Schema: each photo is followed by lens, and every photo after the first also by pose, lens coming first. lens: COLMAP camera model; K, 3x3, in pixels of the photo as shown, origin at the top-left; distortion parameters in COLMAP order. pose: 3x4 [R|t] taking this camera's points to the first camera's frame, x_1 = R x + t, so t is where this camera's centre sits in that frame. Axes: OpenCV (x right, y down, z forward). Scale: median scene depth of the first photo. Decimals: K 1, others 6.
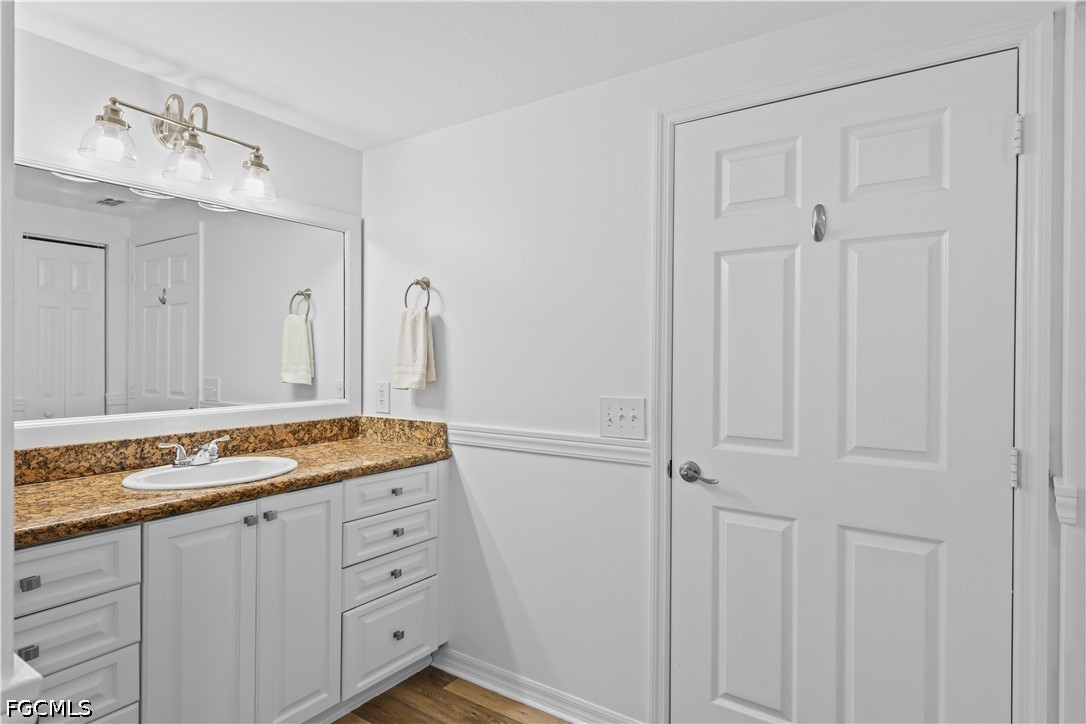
lens RADIAL K [[605.5, 0, 543.0], [0, 605.5, 362.0], [0, 0, 1]] dist [0.011223, 0.000000]
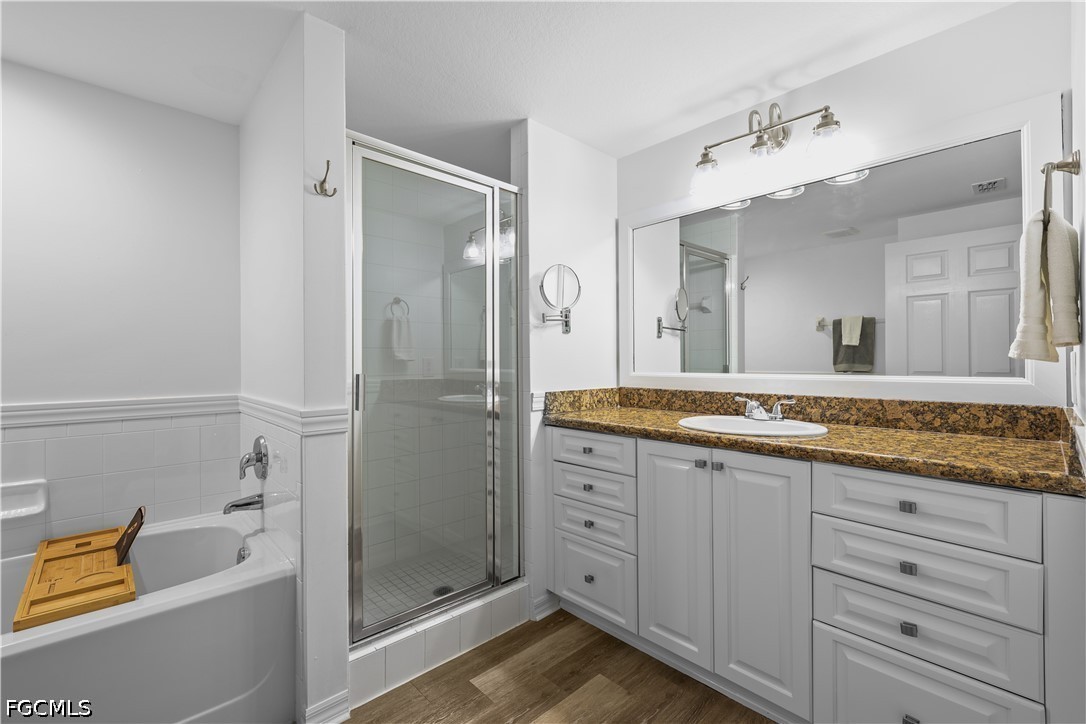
lens RADIAL K [[469.8, 0, 544.1], [0, 469.8, 359.5], [0, 0, 1]] dist [0.002752, 0.000148]
pose [[-0.218928, -0.004940, -0.975728, 0.349485], [-0.006217, 0.999974, -0.003668, 0.053411], [0.975721, 0.005263, -0.218953, 0.701205]]
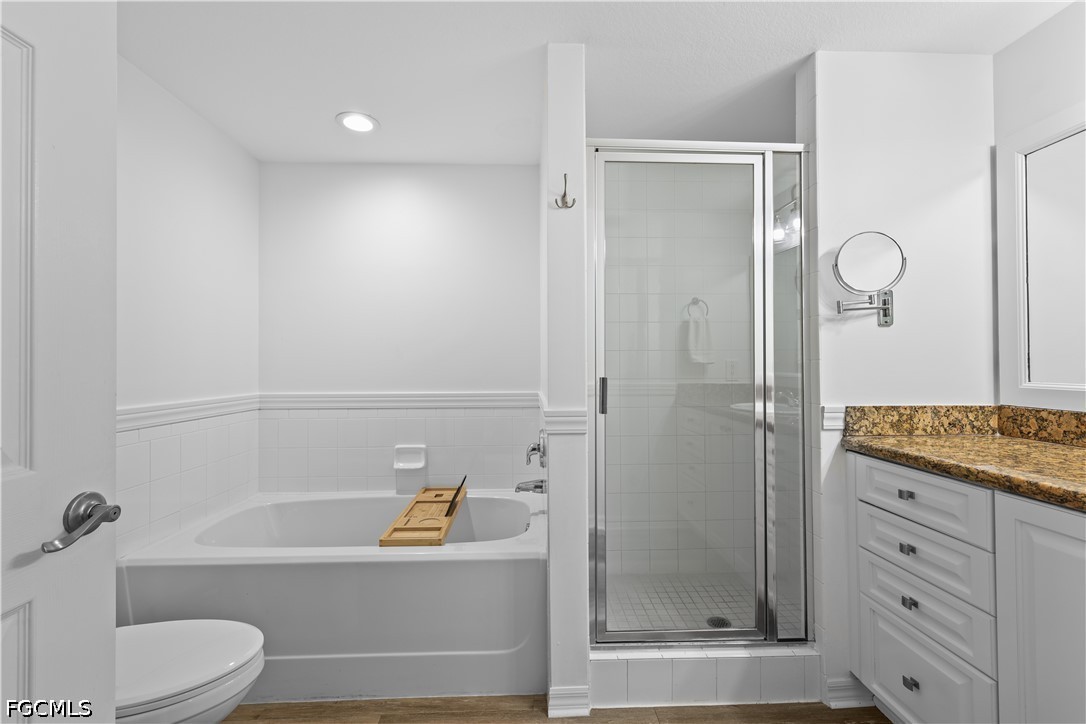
lens RADIAL K [[469.8, 0, 544.1], [0, 469.8, 359.5], [0, 0, 1]] dist [0.002752, 0.000148]
pose [[-0.804812, -0.006405, -0.593495, 0.214201], [-0.005568, 0.999979, -0.003242, 0.050320], [0.593503, 0.000695, -0.804831, 0.796213]]
